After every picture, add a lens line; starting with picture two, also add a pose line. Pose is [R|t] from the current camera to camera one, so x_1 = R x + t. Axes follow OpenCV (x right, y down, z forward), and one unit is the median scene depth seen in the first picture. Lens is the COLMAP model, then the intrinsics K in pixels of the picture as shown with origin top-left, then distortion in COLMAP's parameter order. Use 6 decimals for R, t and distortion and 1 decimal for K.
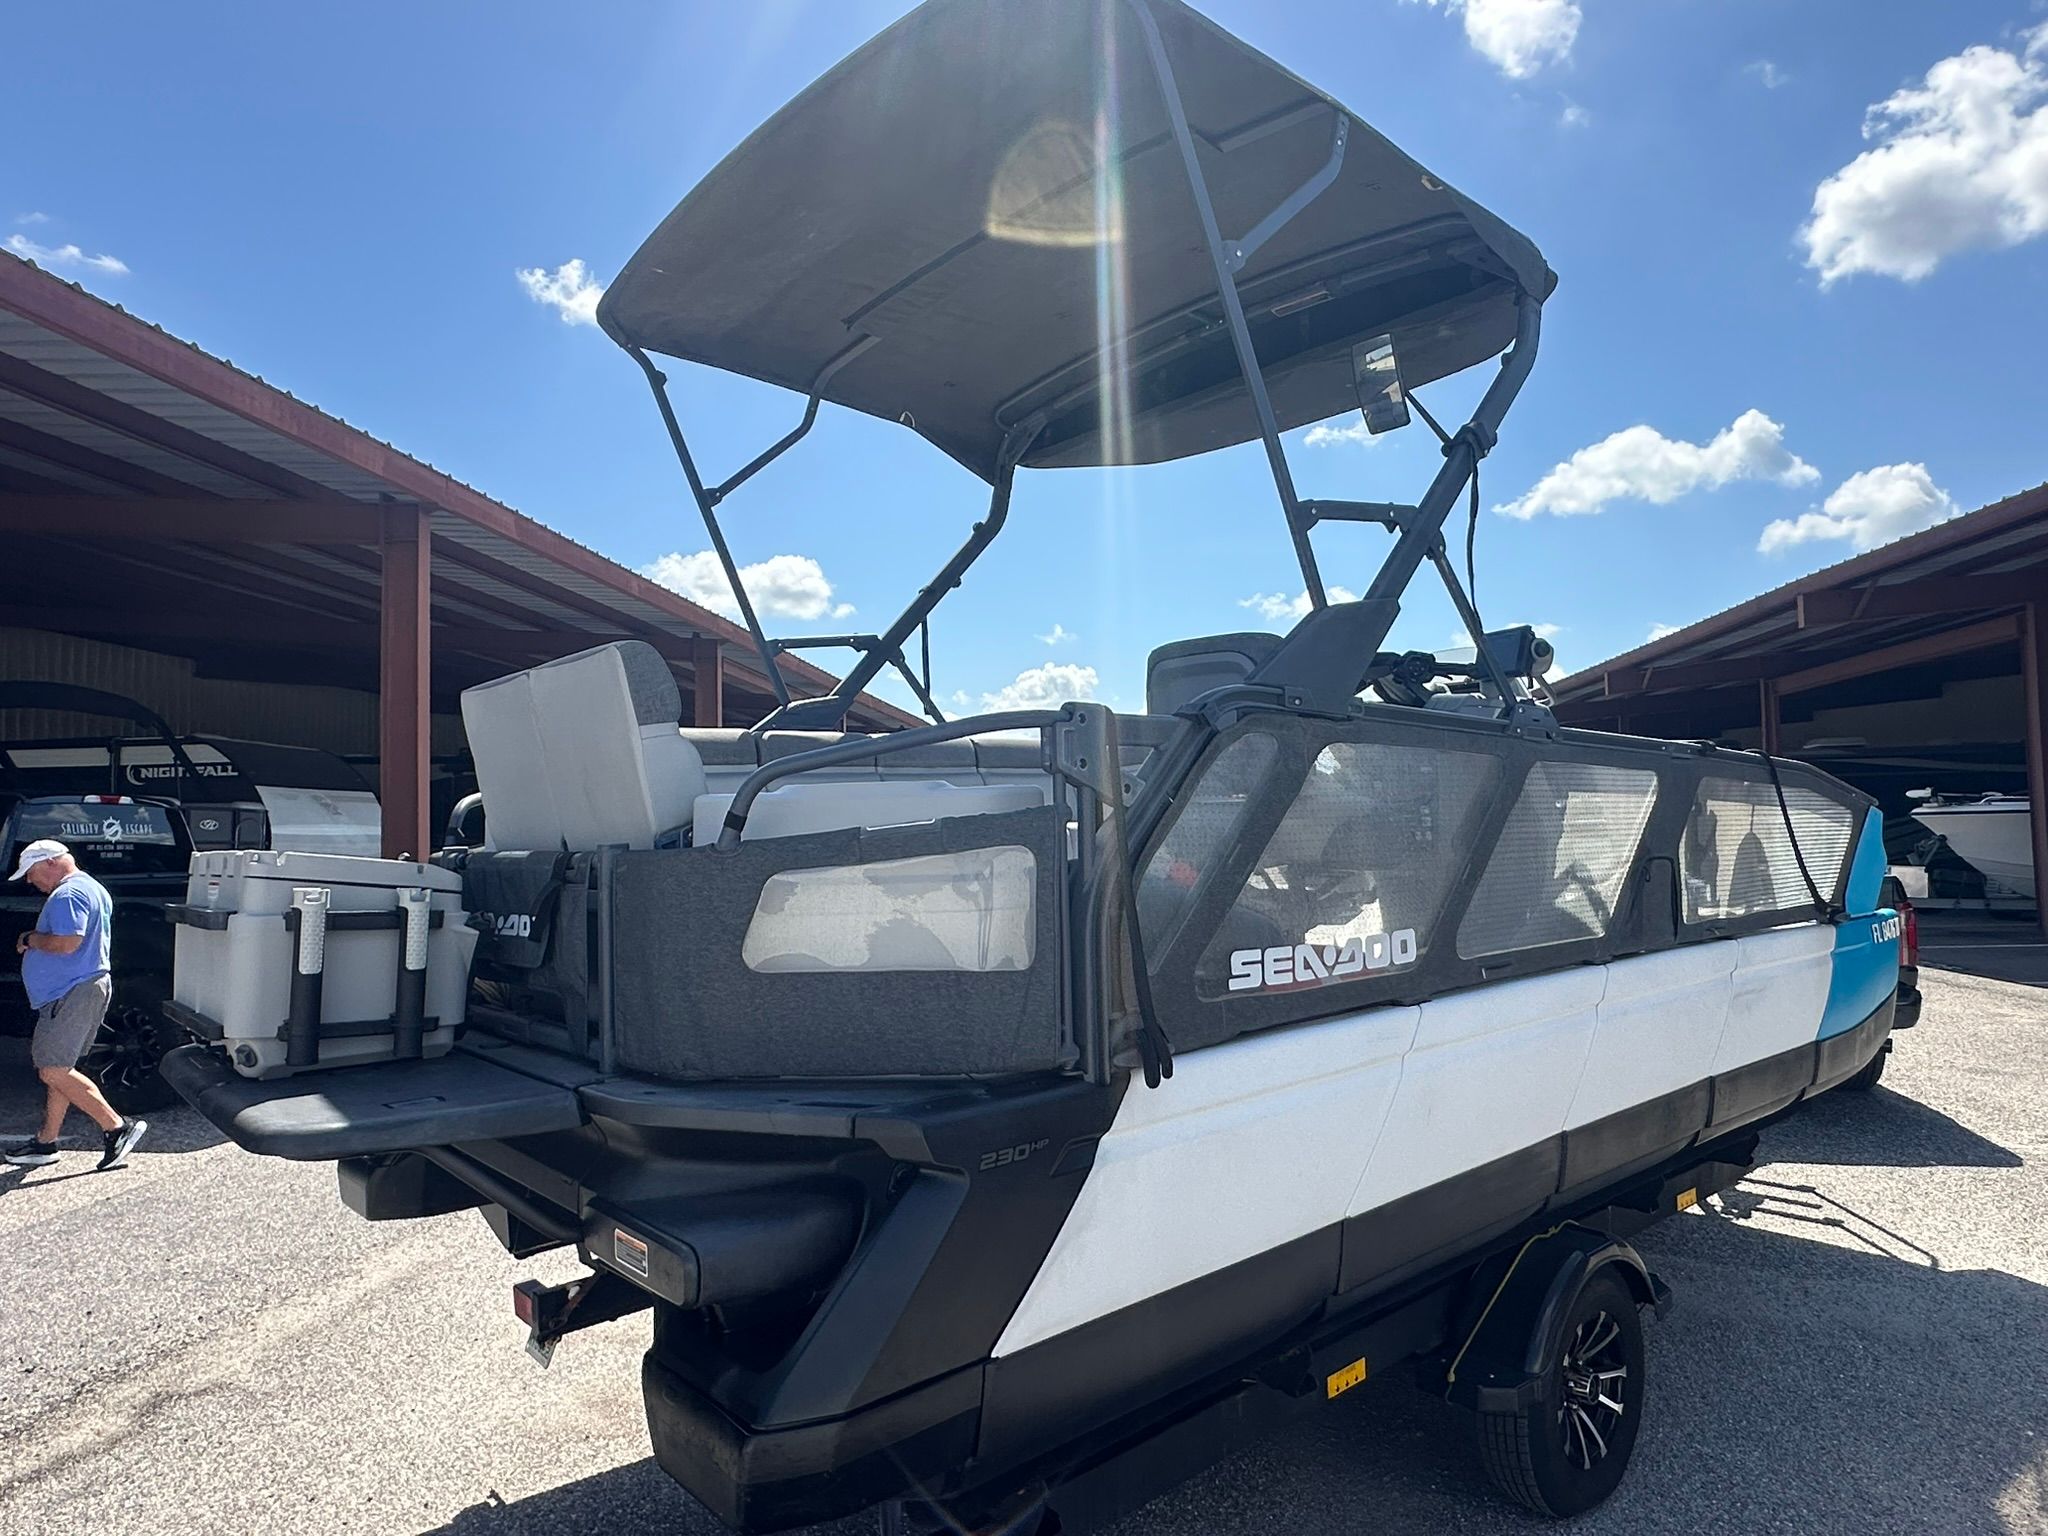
lens RADIAL K [[1257.1, 0, 1029.6], [0, 1257.1, 765.3], [0, 0, 1]] dist [-0.002473, 0.001383]
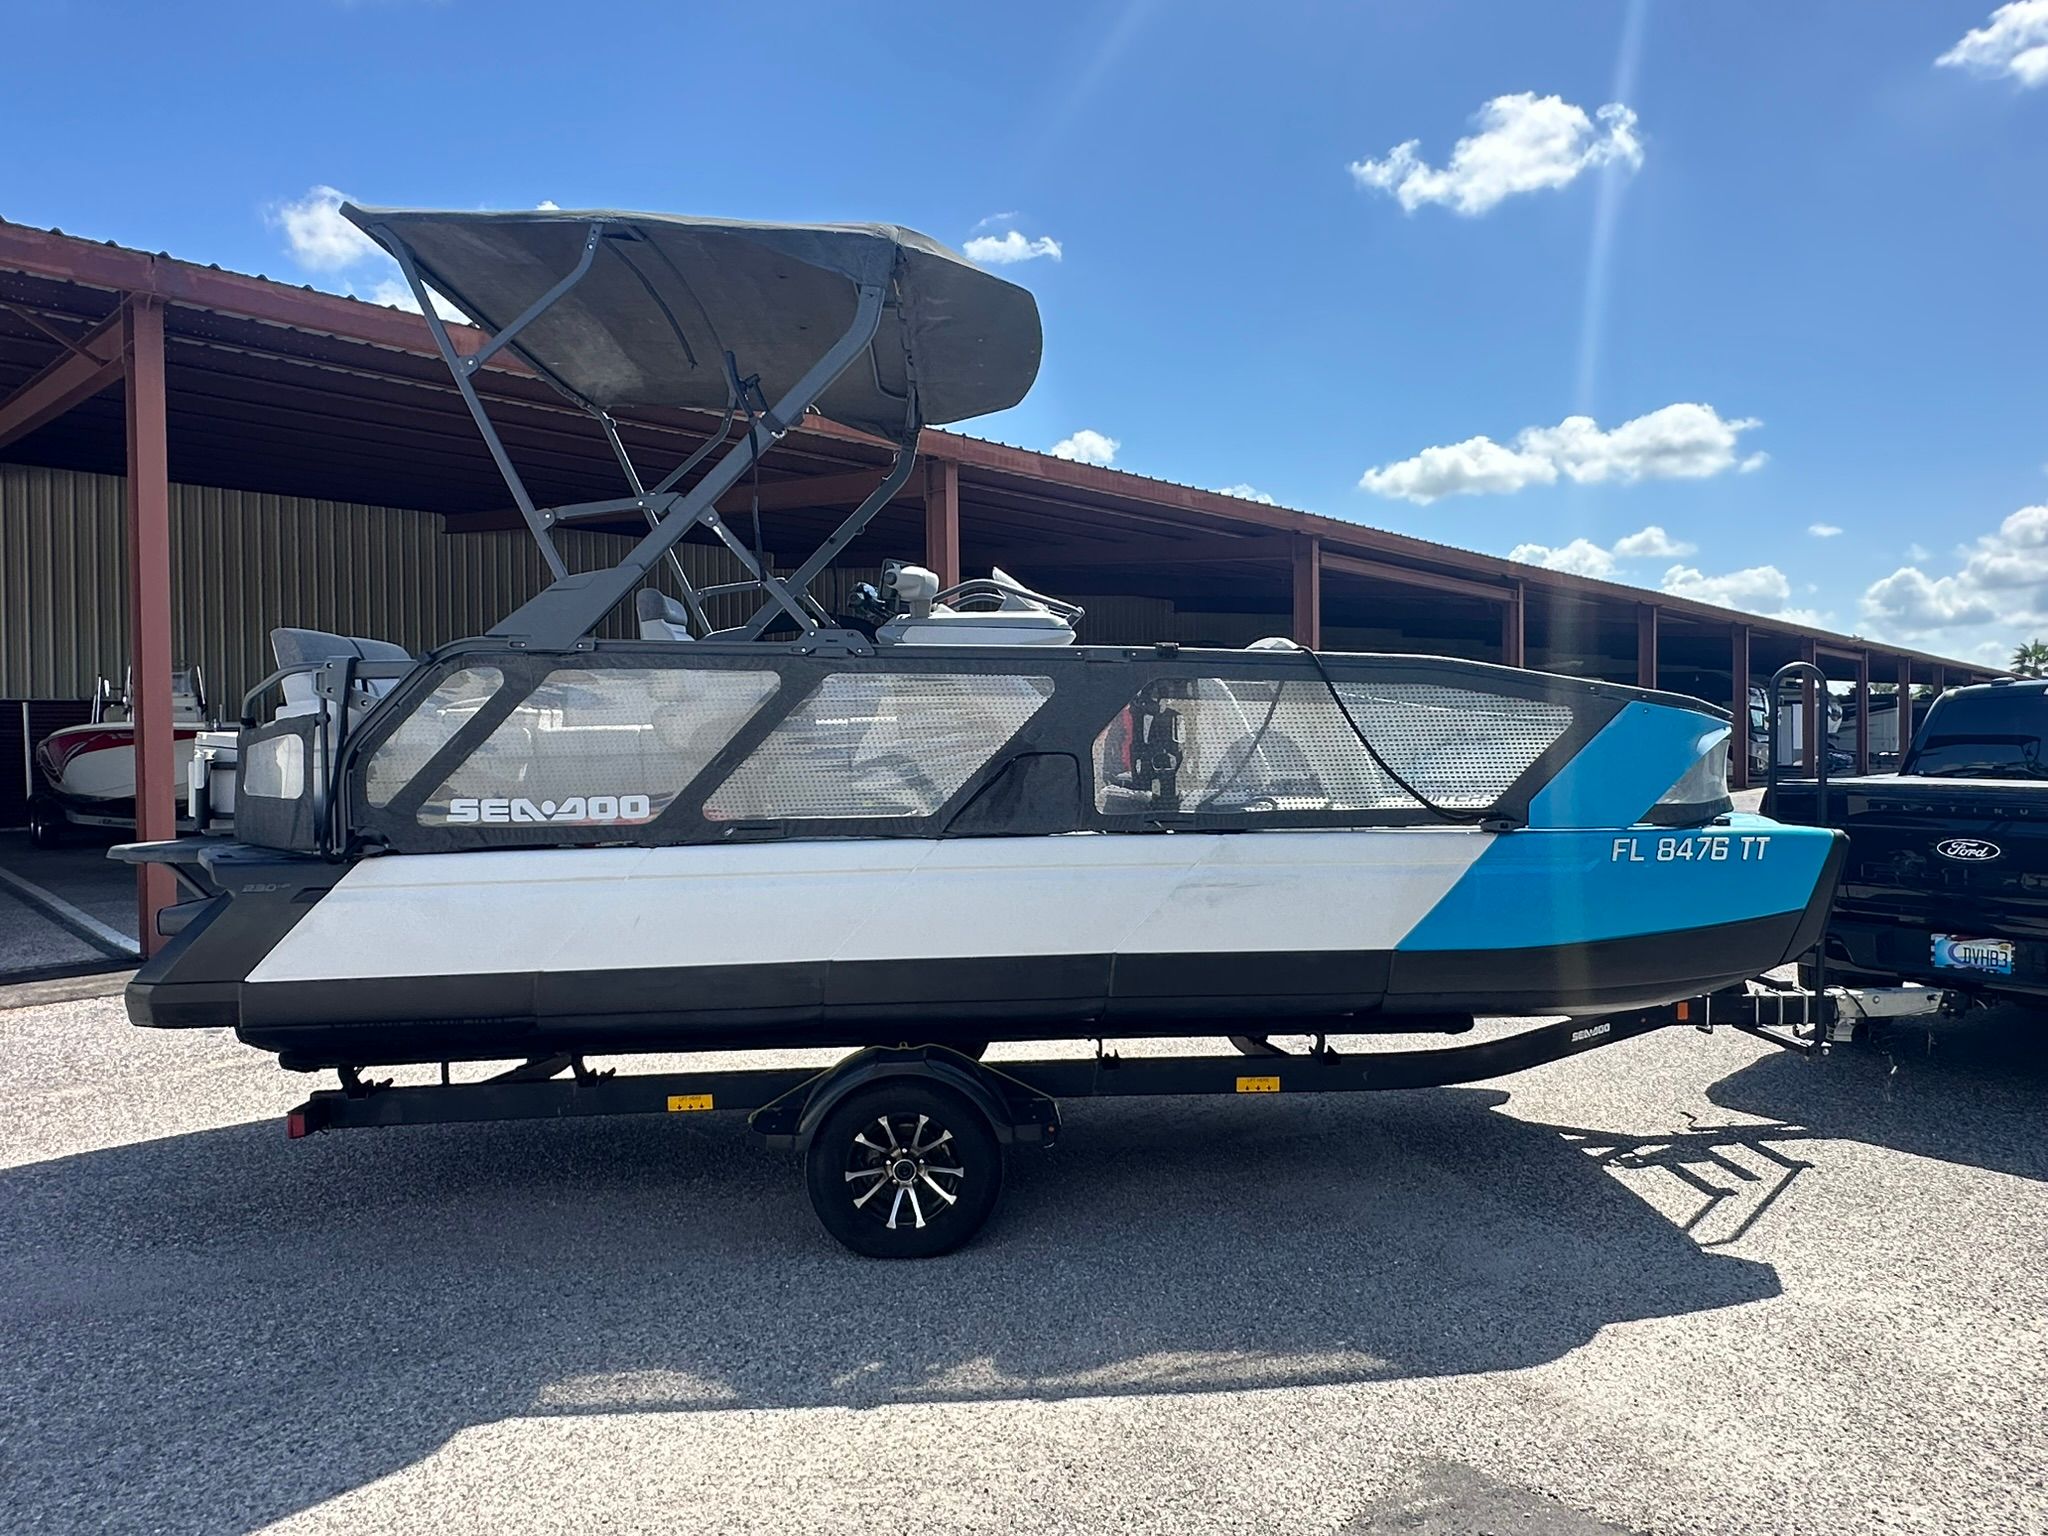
lens RADIAL K [[1257.1, 0, 1029.6], [0, 1257.1, 765.3], [0, 0, 1]] dist [-0.002473, 0.001383]
pose [[0.783511, 0.028795, -0.620711, 0.260793], [0.028875, 0.996159, 0.082661, -0.001943], [0.620707, -0.082688, 0.779670, 0.025031]]
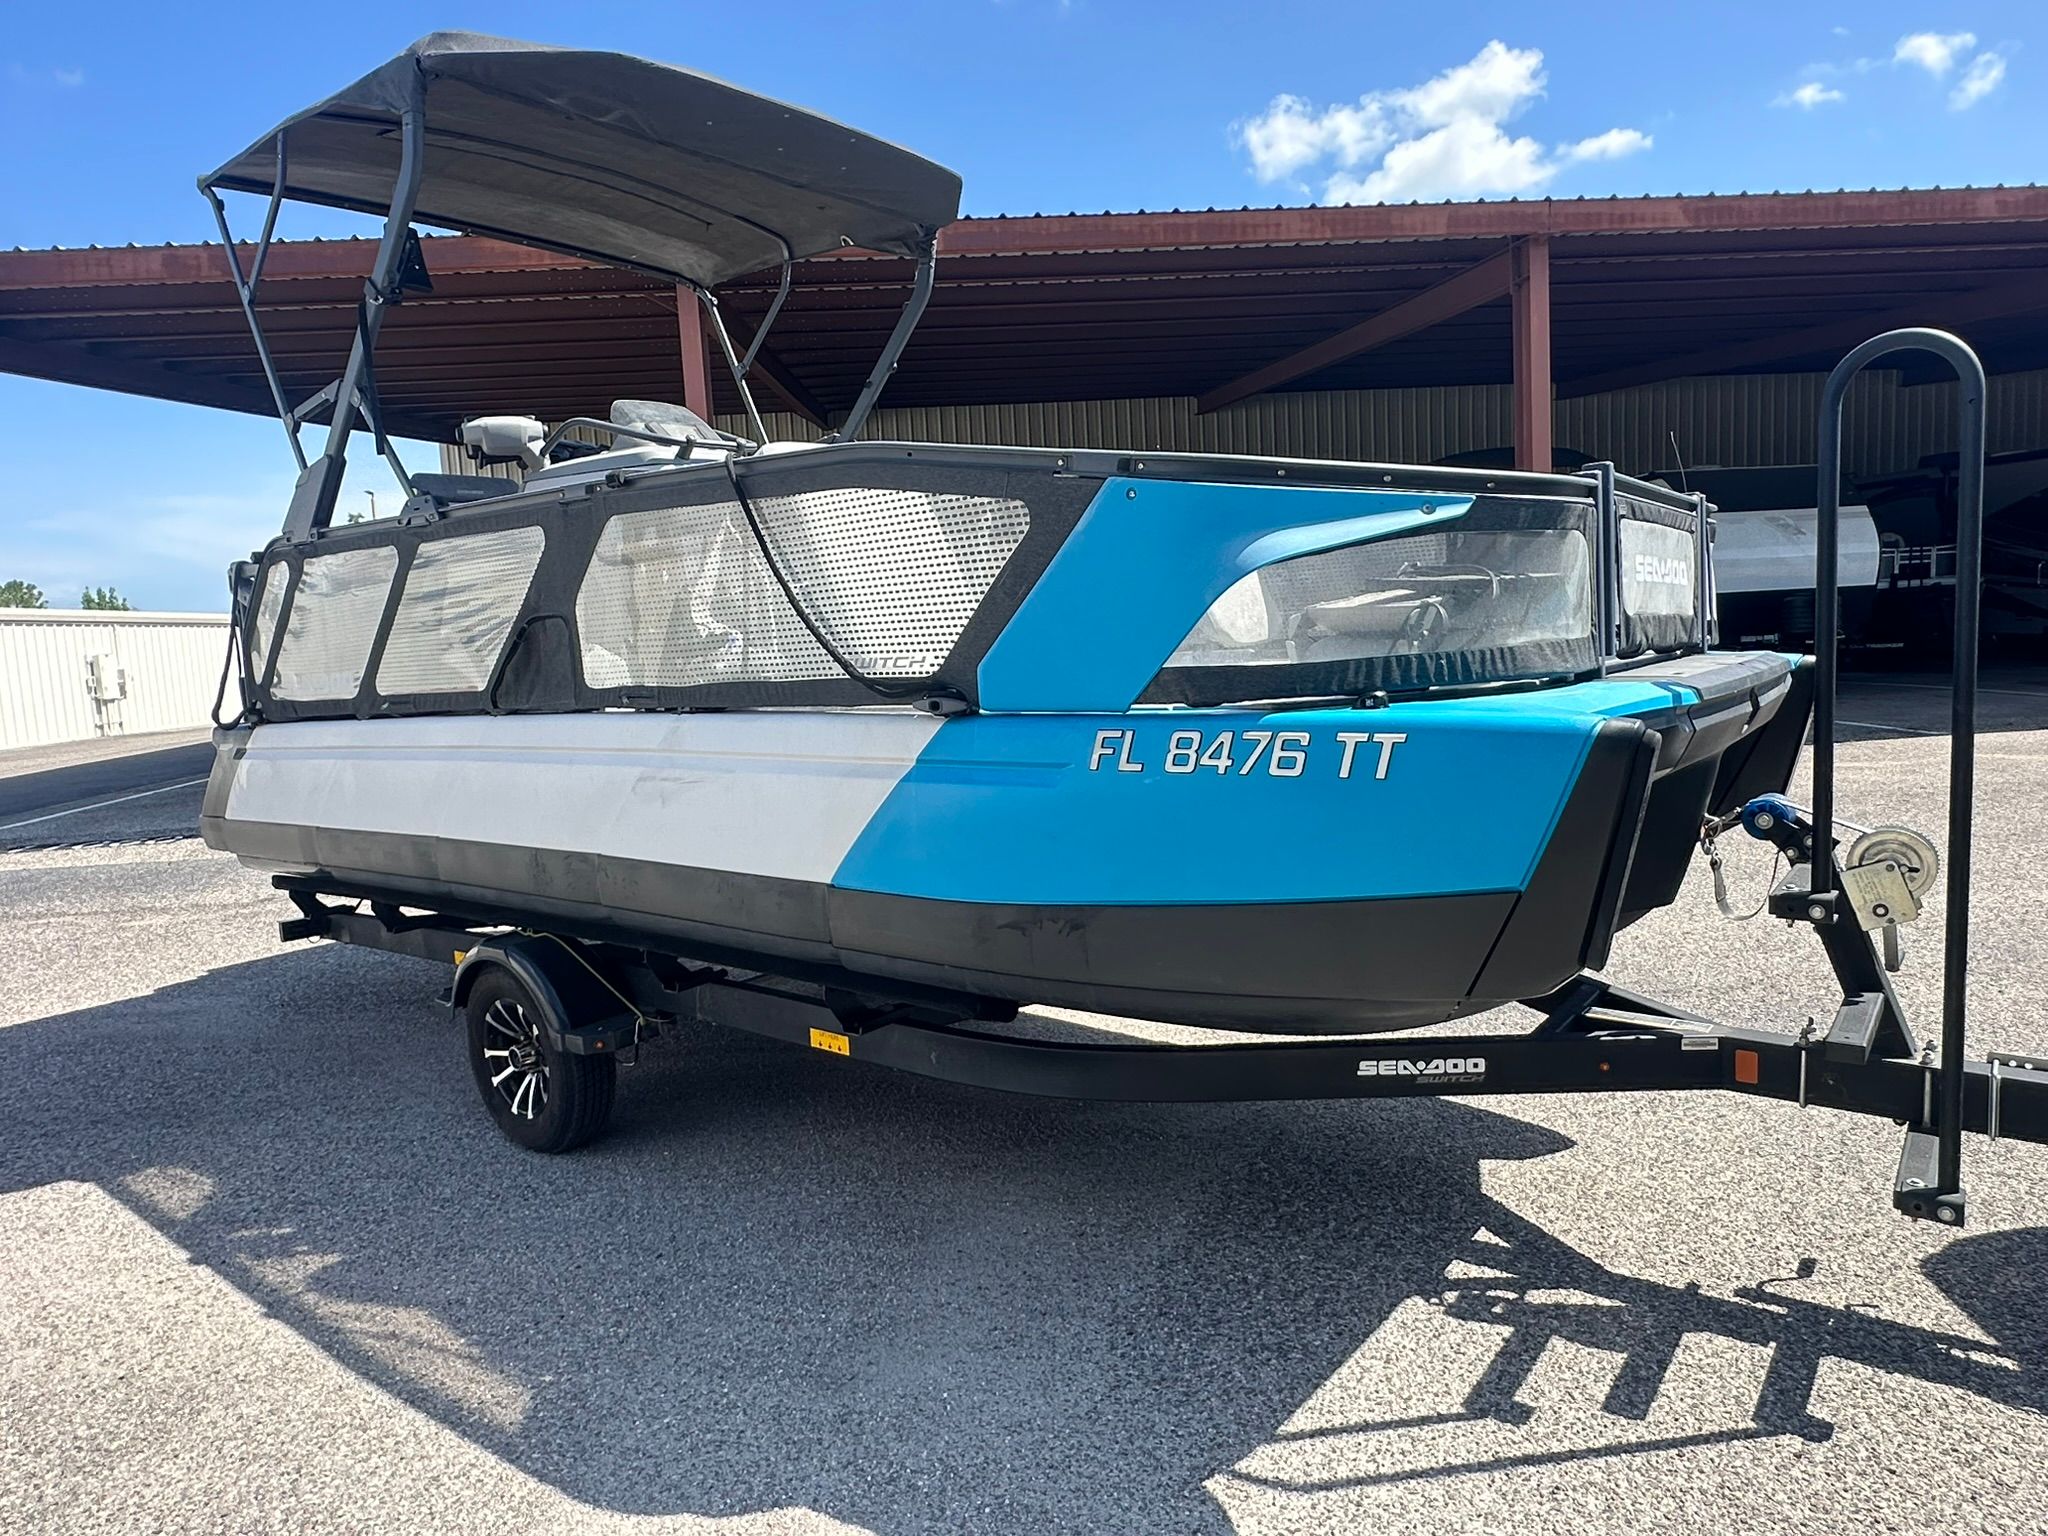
lens RADIAL K [[1257.1, 0, 1029.6], [0, 1257.1, 765.3], [0, 0, 1]] dist [-0.002473, 0.001383]
pose [[0.174351, 0.115675, -0.977865, 0.335010], [0.107651, 0.984884, 0.135699, 0.020802], [0.978781, -0.128927, 0.159263, 0.263044]]
